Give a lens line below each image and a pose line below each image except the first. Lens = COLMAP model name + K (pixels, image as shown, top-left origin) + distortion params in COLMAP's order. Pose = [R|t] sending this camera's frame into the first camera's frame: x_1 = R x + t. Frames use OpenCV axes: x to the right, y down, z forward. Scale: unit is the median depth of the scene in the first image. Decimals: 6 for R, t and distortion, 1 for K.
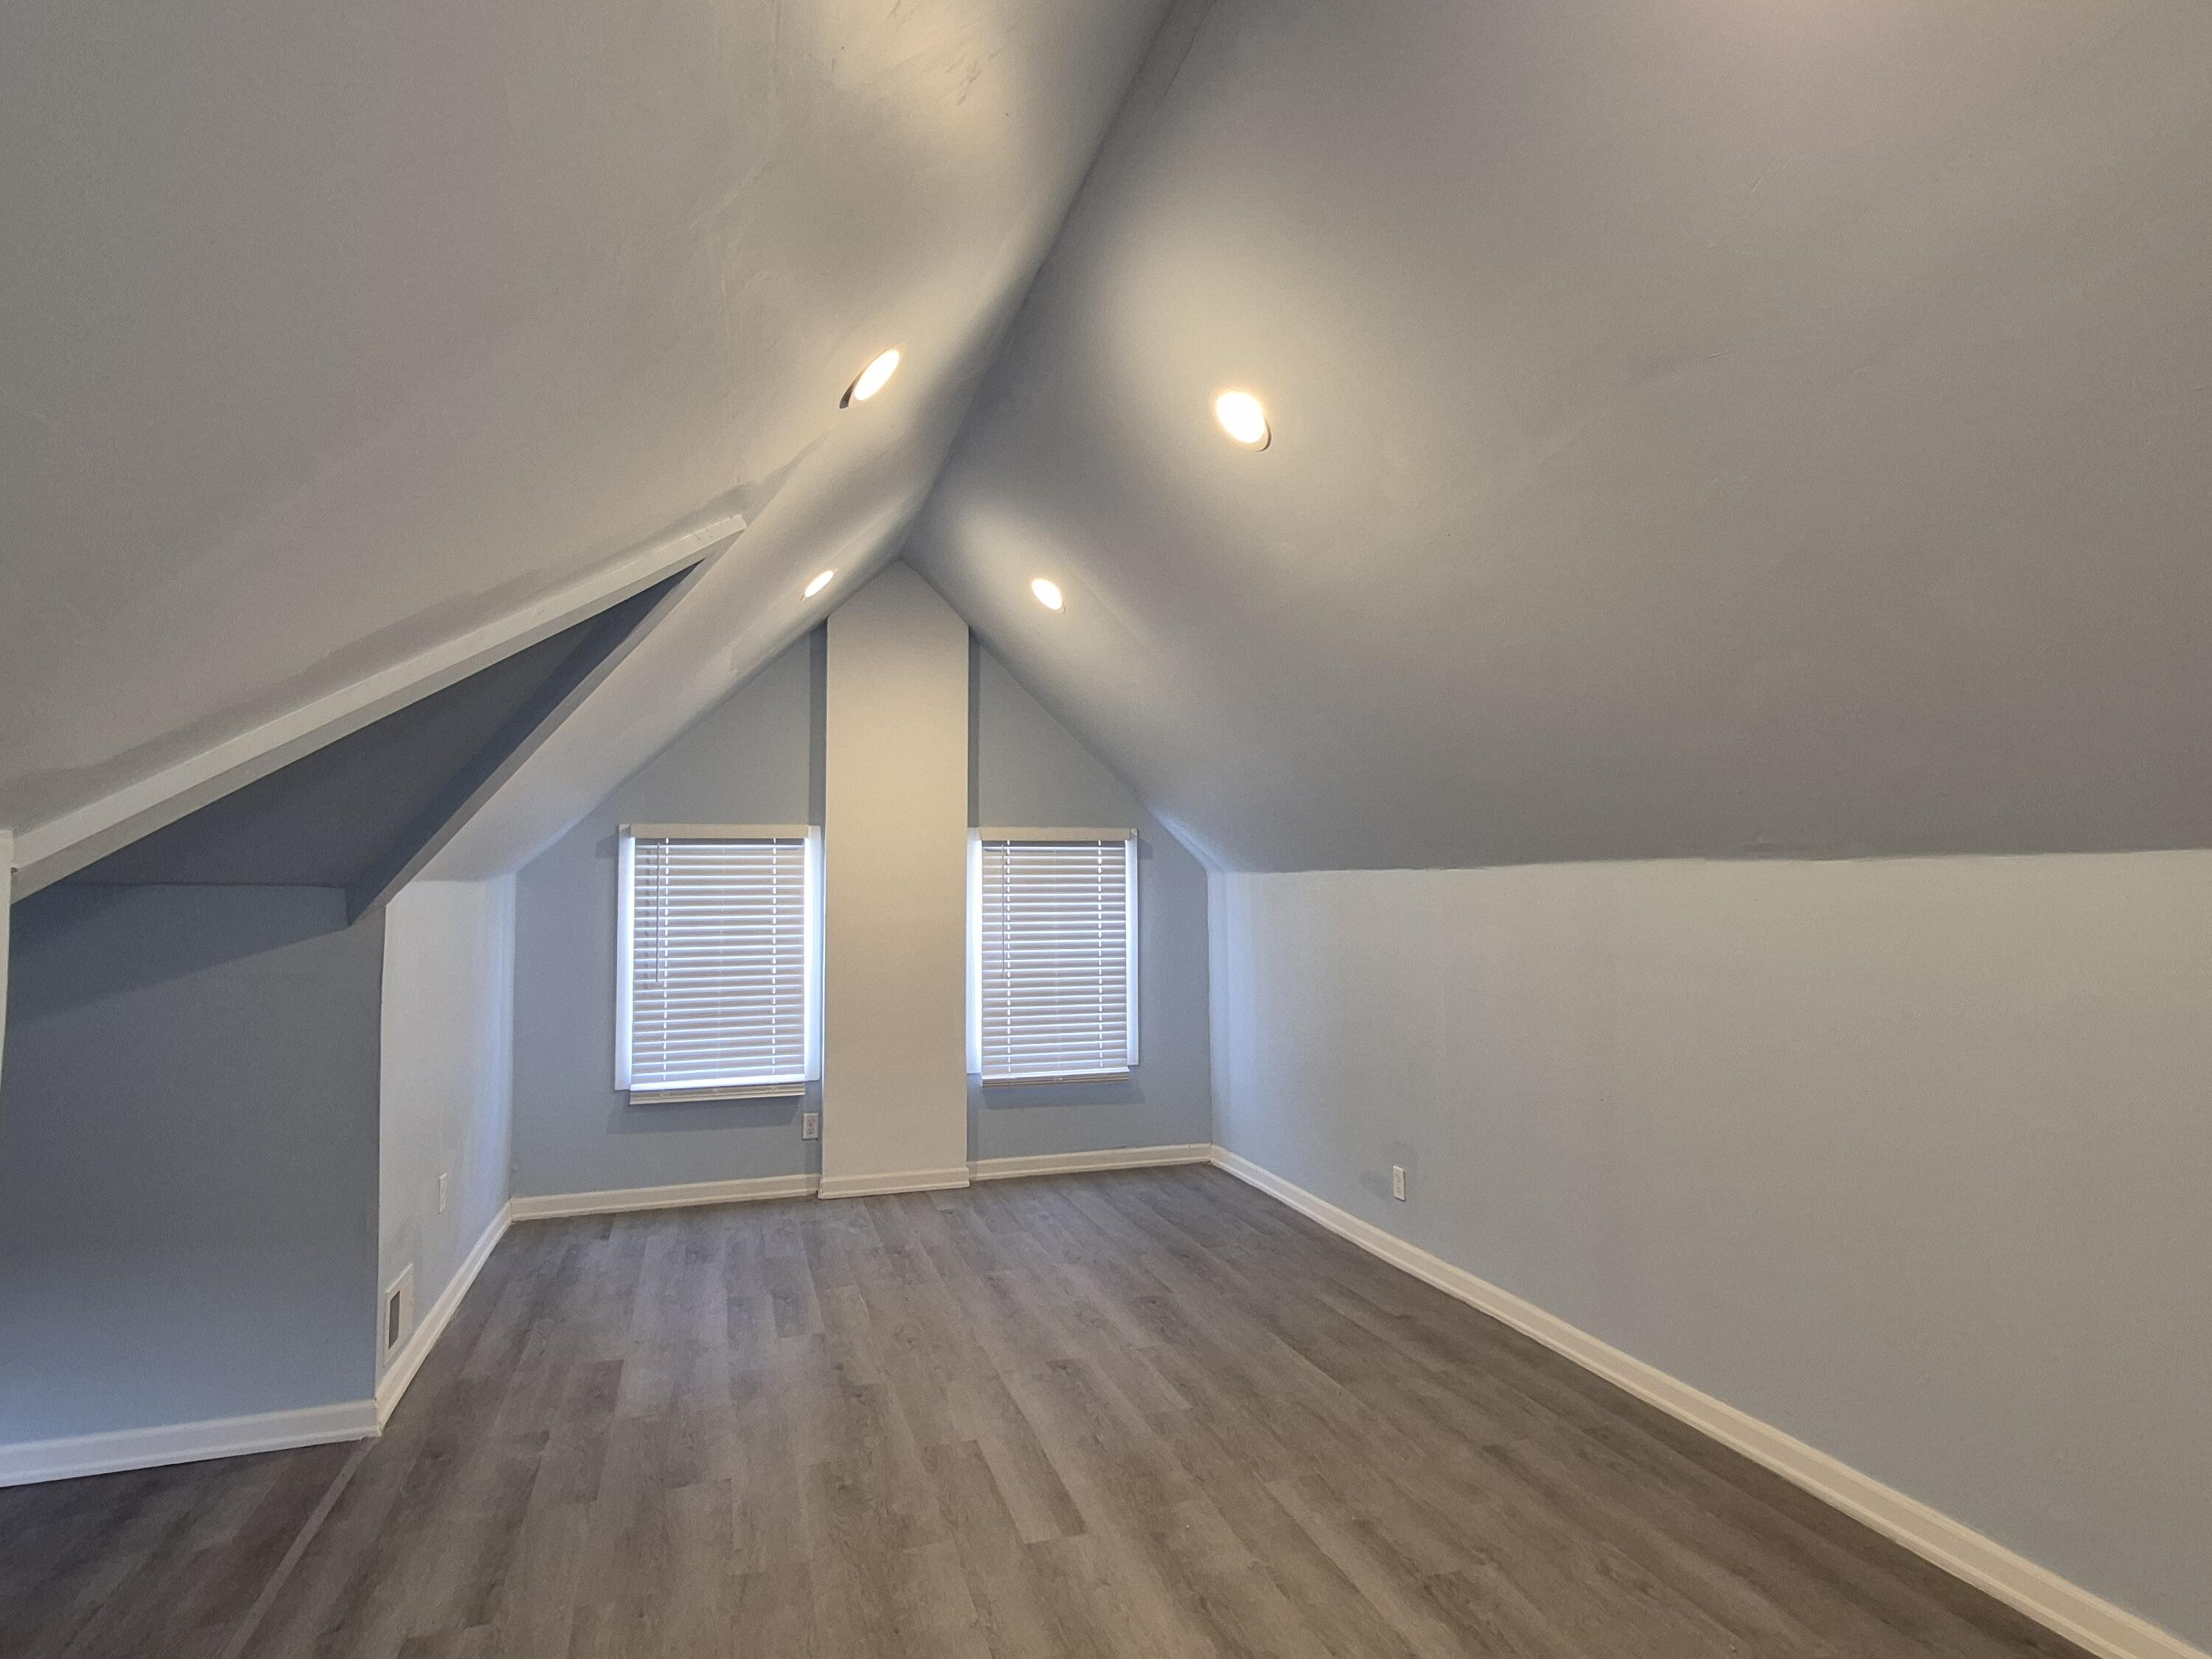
lens RADIAL K [[1193.9, 0, 1106.0], [0, 1193.9, 829.5], [0, 0, 1]] dist [0.033498, 0.000564]
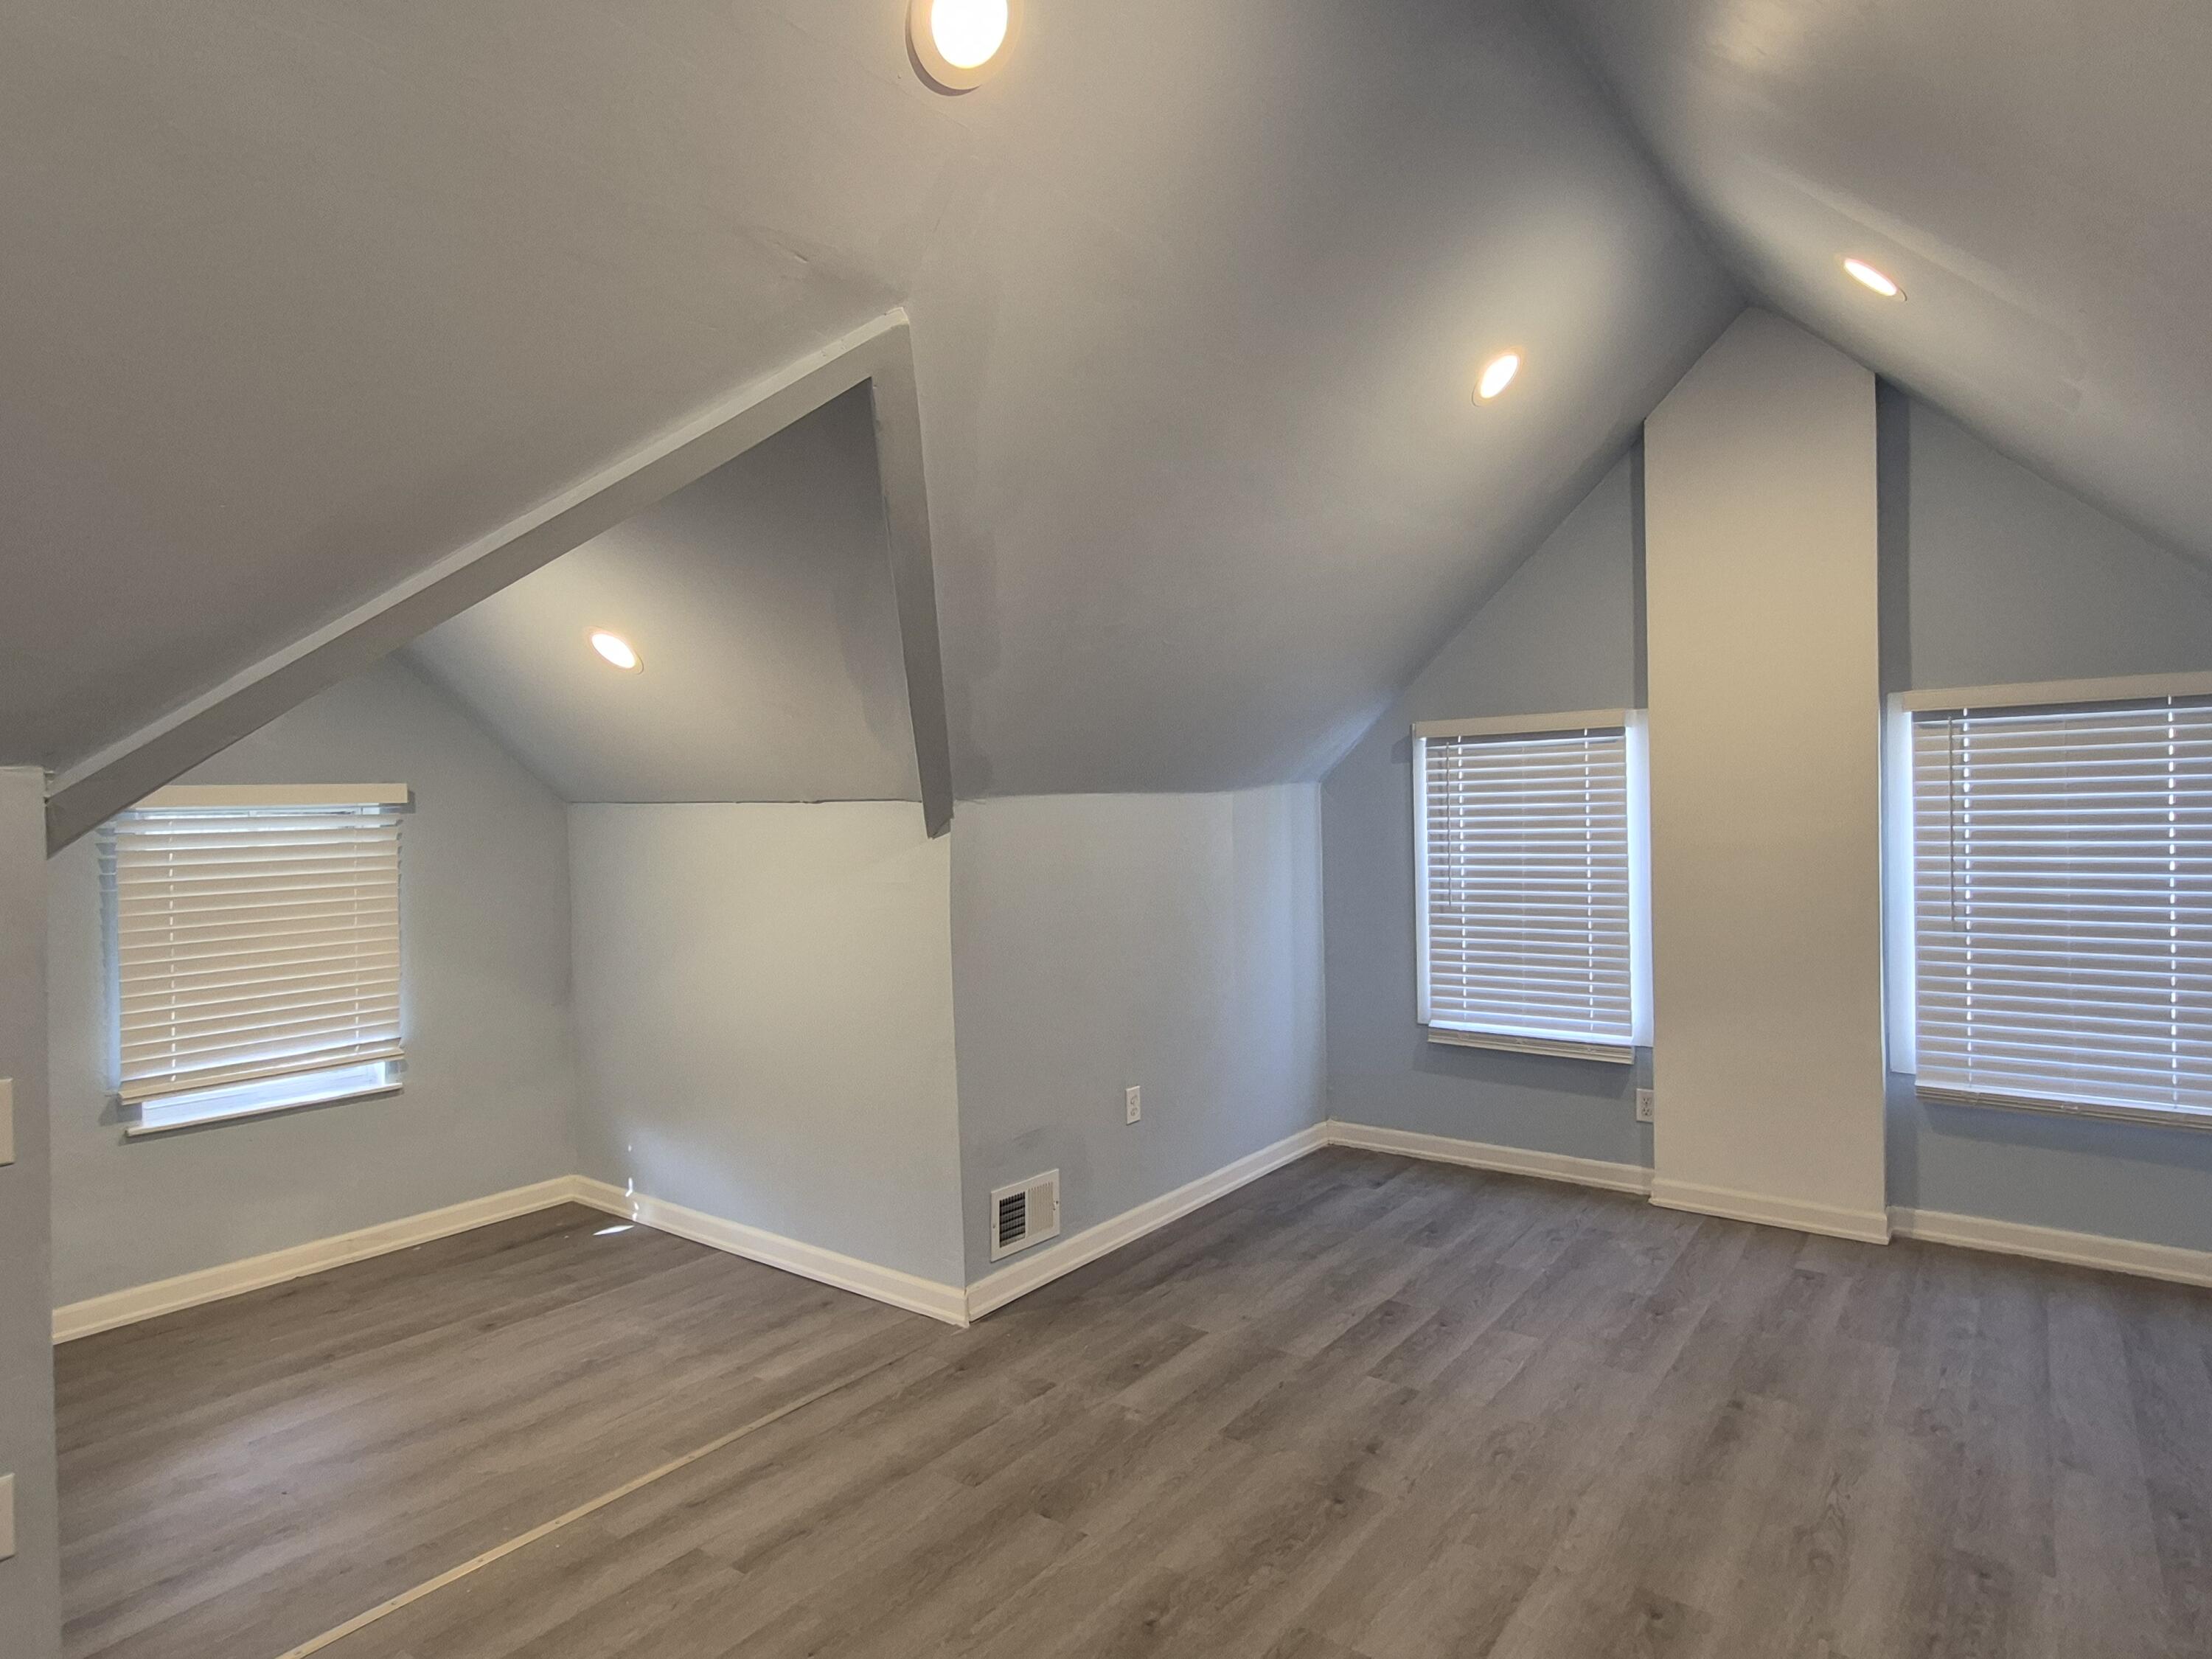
lens RADIAL K [[1210.6, 0, 1129.4], [0, 1210.6, 813.4], [0, 0, 1]] dist [0.009612, -0.002075]
pose [[0.586671, -0.004345, -0.809813, 0.189029], [0.057362, 0.997697, 0.036202, 0.017152], [0.807791, -0.067691, 0.585570, 0.308675]]
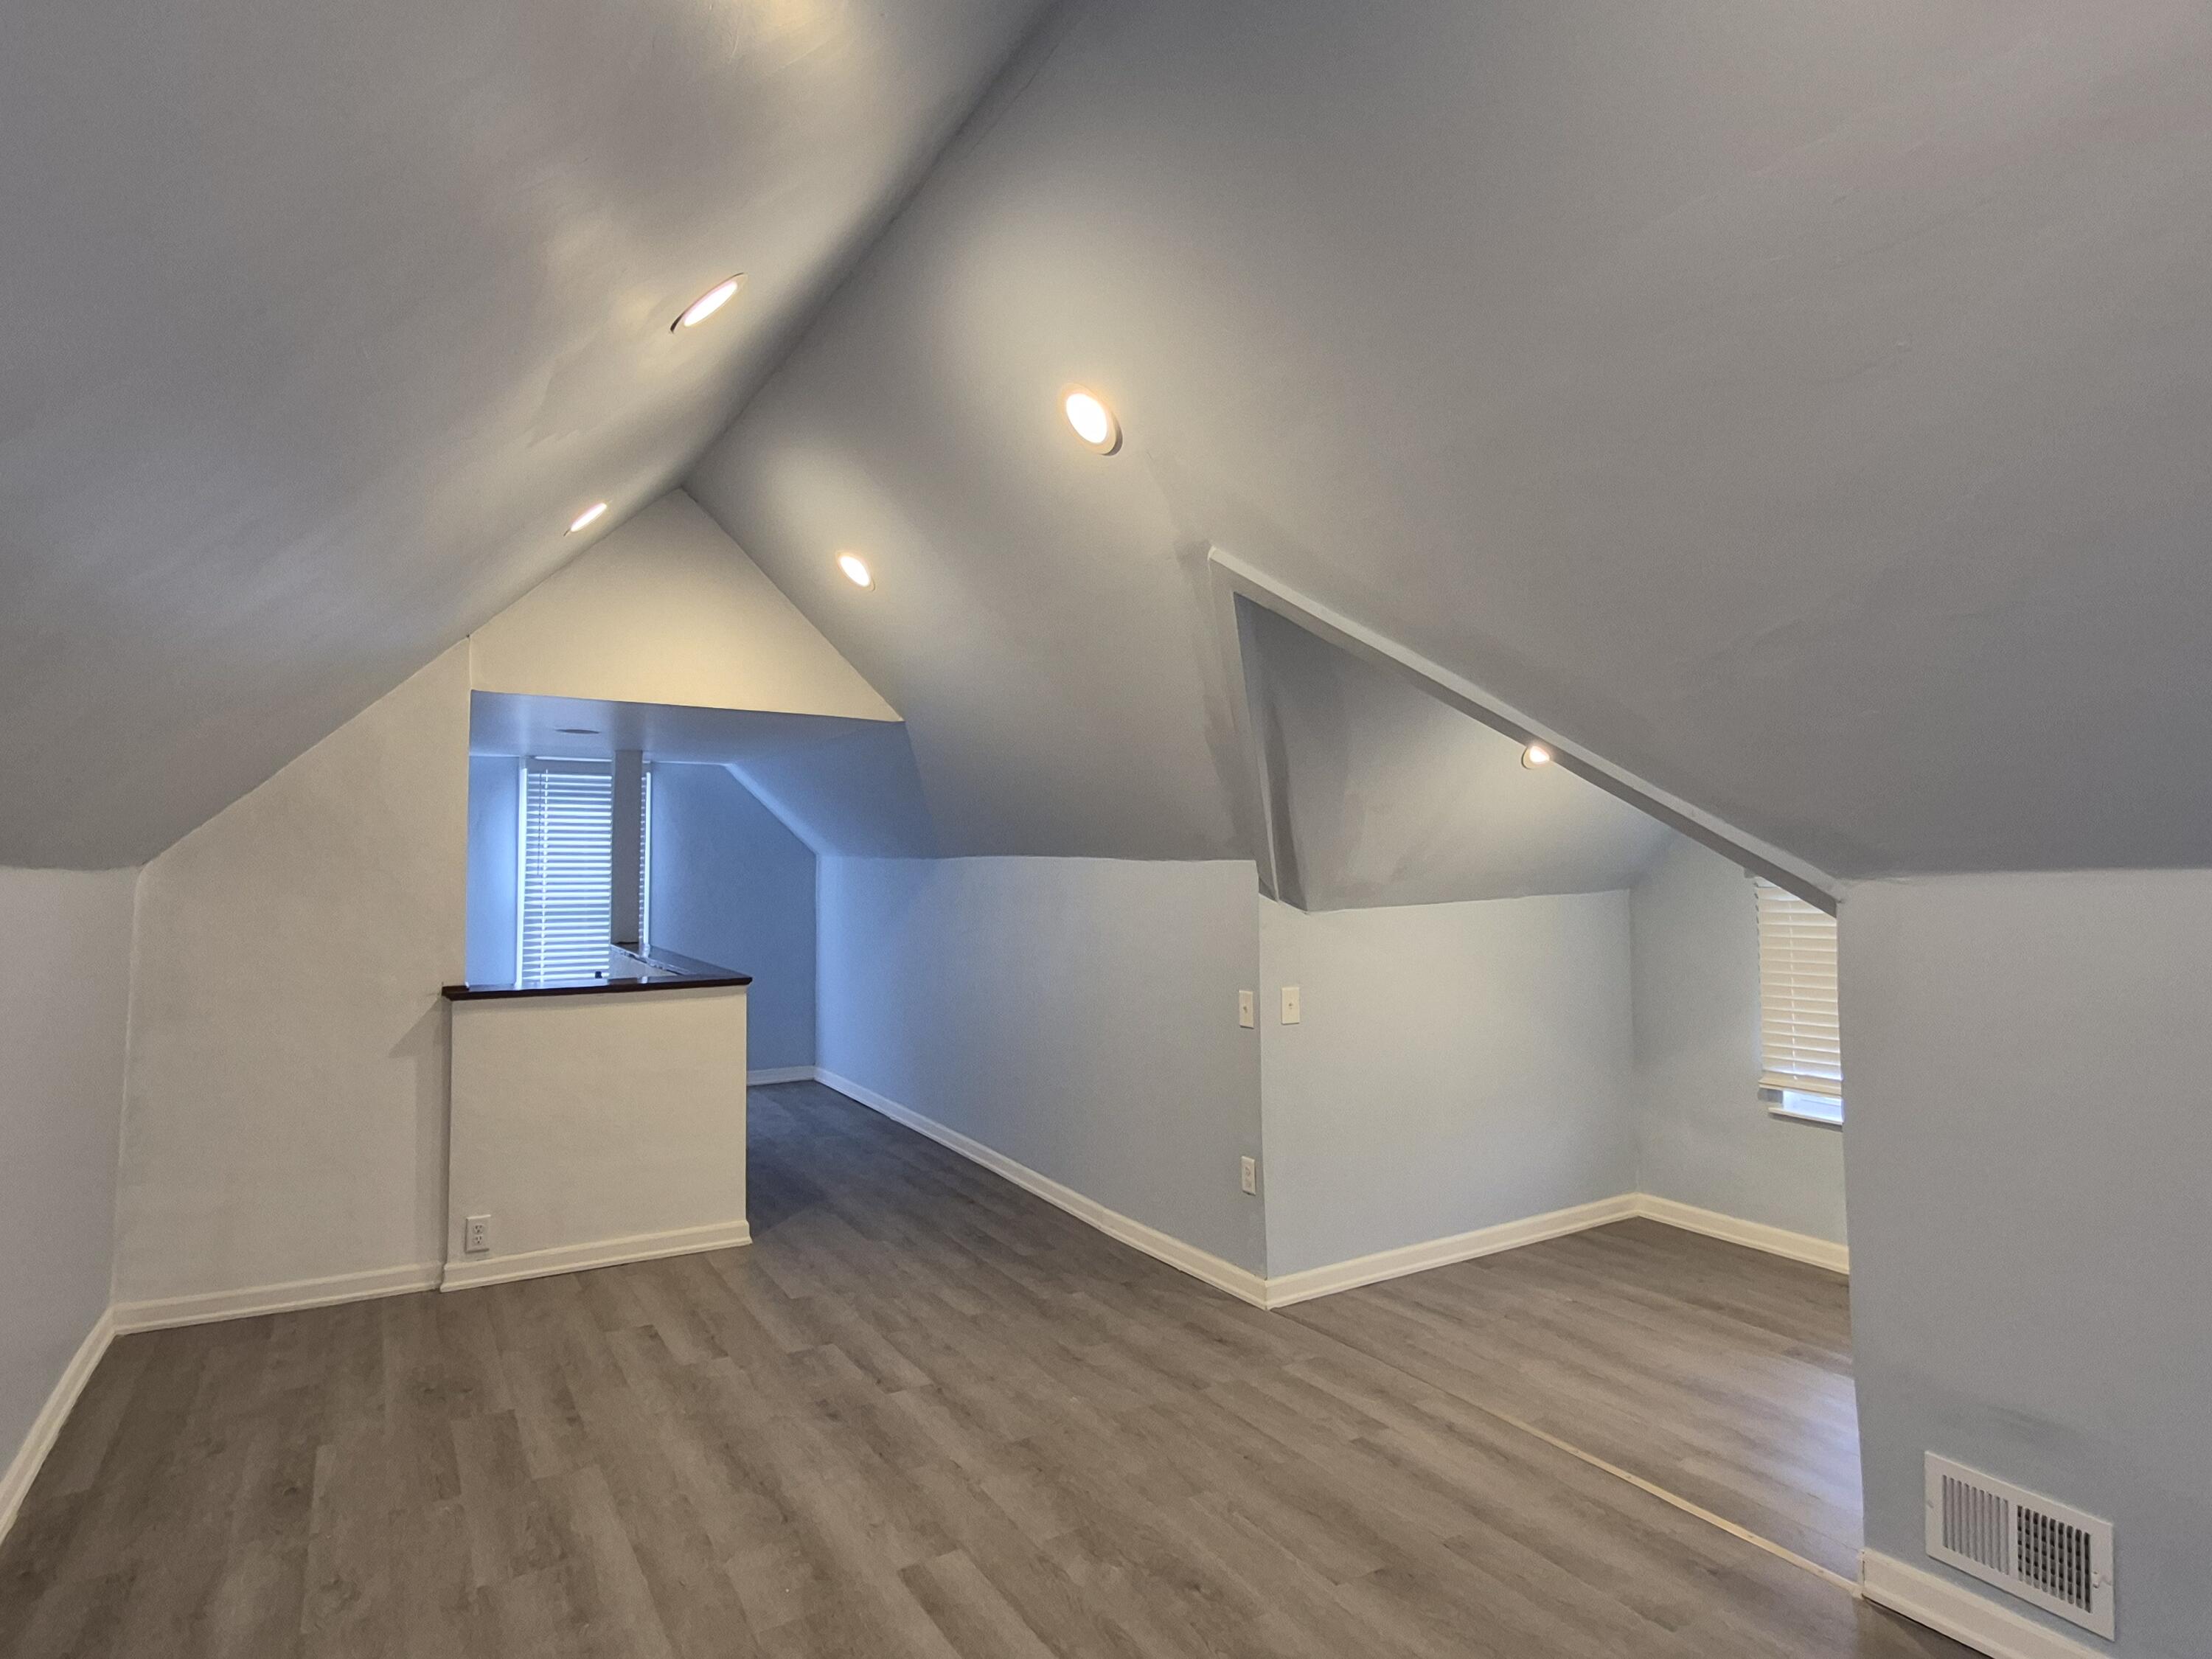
lens RADIAL K [[1210.6, 0, 1129.4], [0, 1210.6, 813.4], [0, 0, 1]] dist [0.009612, -0.002075]
pose [[-0.969308, -0.002599, -0.245834, 0.021278], [0.022987, 0.994606, -0.101150, 0.043476], [0.244771, -0.103696, -0.964020, 0.966652]]
